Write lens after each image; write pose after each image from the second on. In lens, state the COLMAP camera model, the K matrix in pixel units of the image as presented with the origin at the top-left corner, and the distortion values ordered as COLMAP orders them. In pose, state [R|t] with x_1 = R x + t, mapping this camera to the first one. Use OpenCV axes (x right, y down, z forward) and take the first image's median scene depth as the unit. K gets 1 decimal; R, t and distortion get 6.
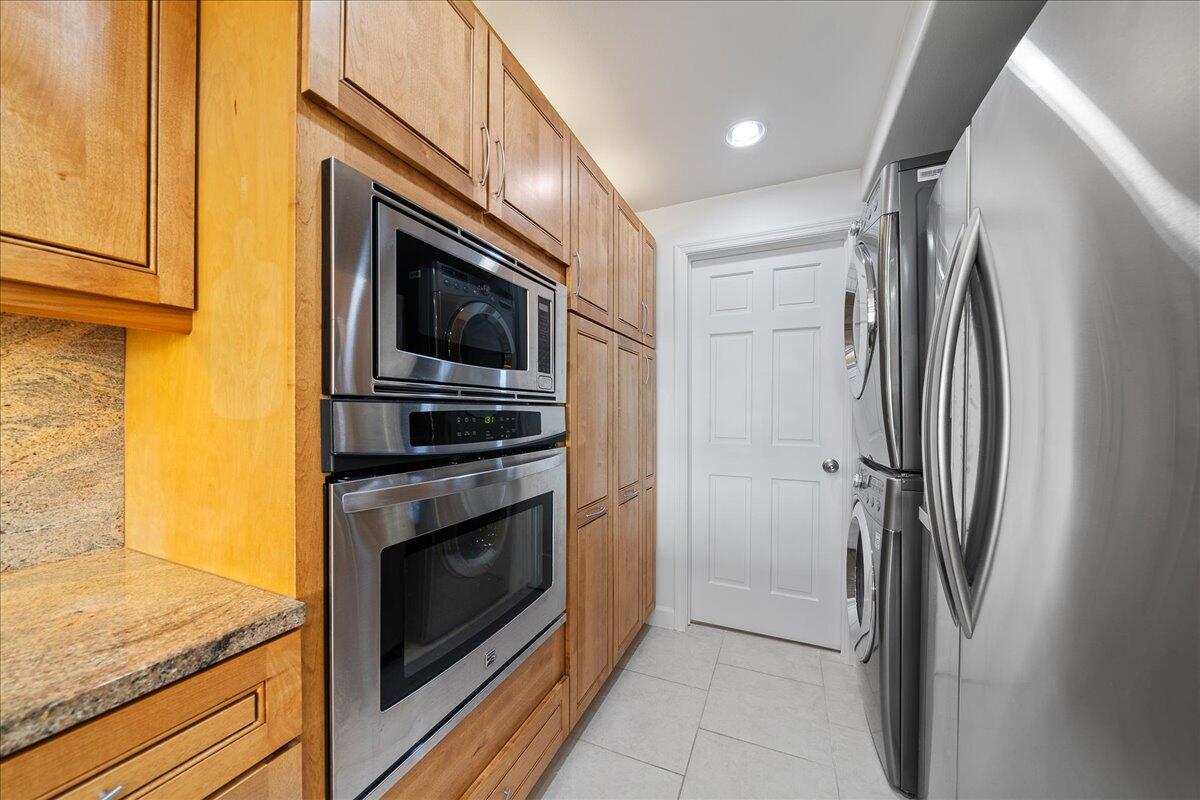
lens RADIAL K [[412.8, 0, 599.8], [0, 412.8, 414.5], [0, 0, 1]] dist [-0.004551, -0.000192]
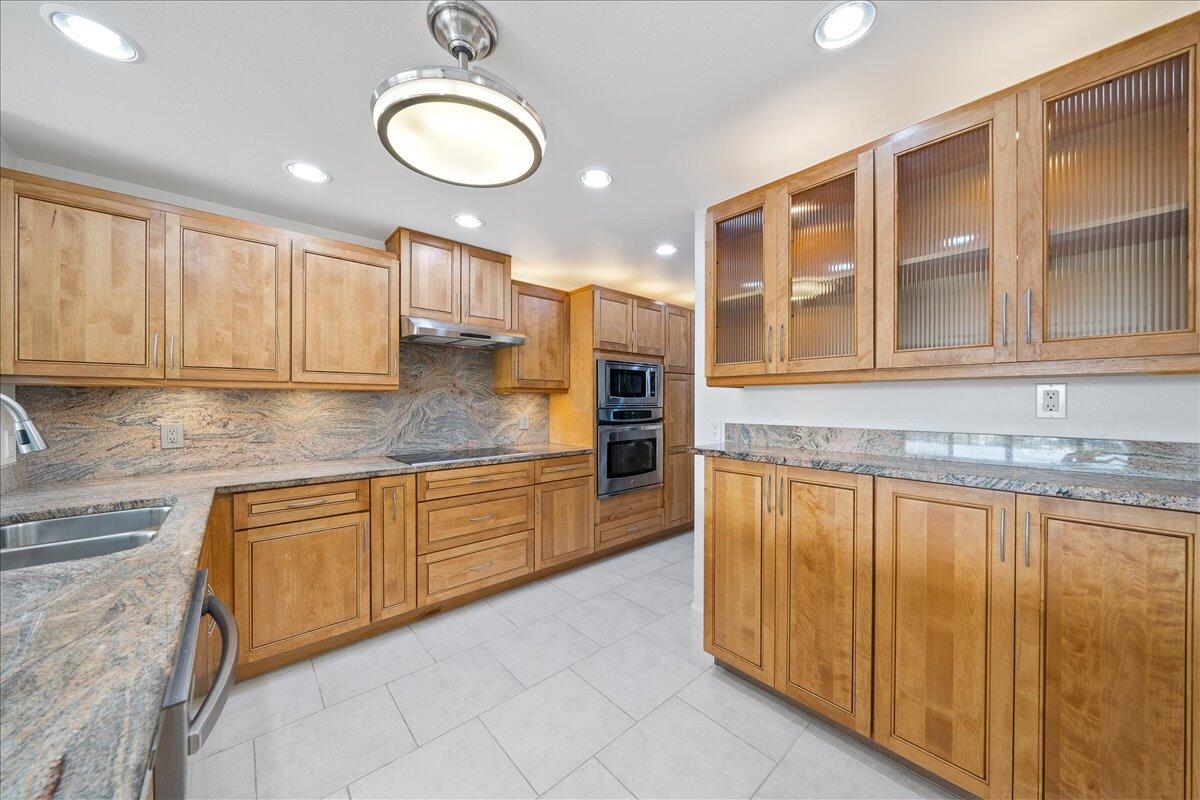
lens RADIAL K [[412.8, 0, 604.3], [0, 412.8, 402.9], [0, 0, 1]] dist [-0.004551, -0.000192]
pose [[0.911736, -0.001179, -0.410775, 0.709493], [0.000815, 0.999999, -0.001061, -0.052157], [0.410776, 0.000633, 0.911736, -1.710387]]
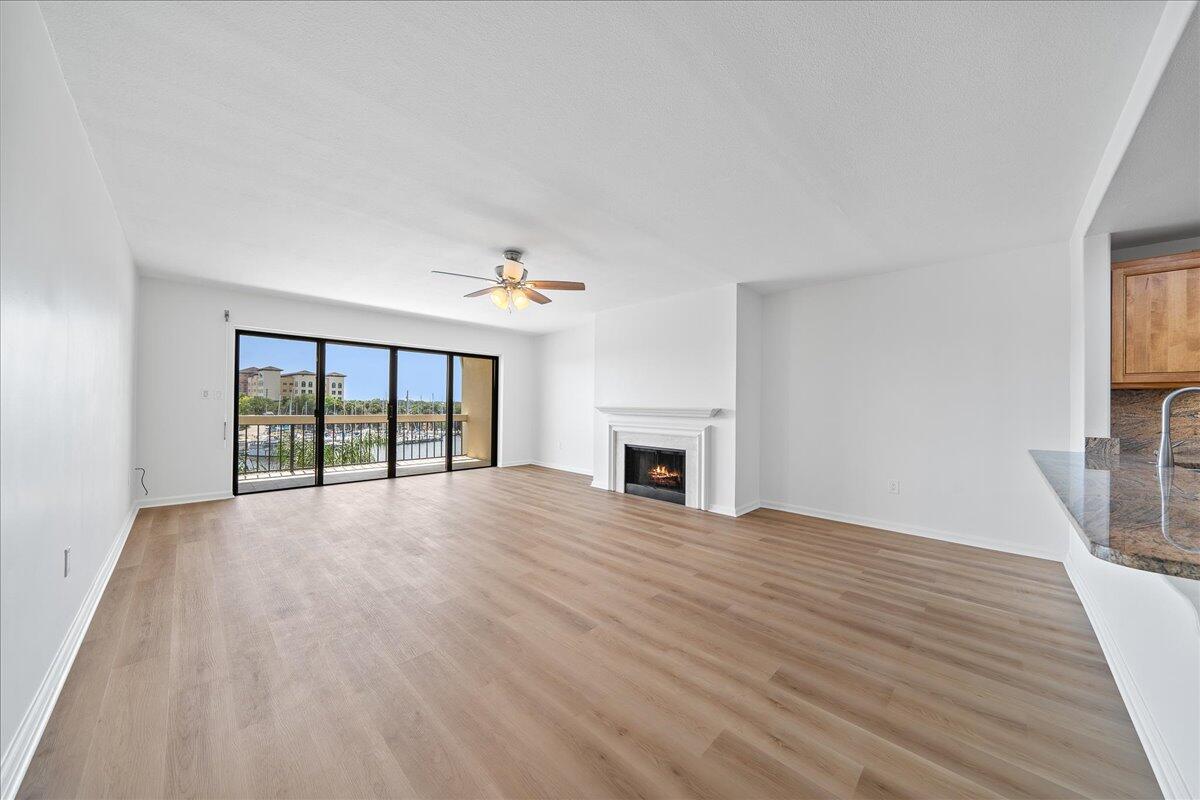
lens RADIAL K [[412.8, 0, 595.8], [0, 412.8, 402.8], [0, 0, 1]] dist [-0.004551, -0.000192]
pose [[-0.353654, -0.012463, -0.935293, 1.464714], [-0.017442, 0.999825, -0.006728, 0.022114], [0.935214, 0.013934, -0.353809, -3.056285]]
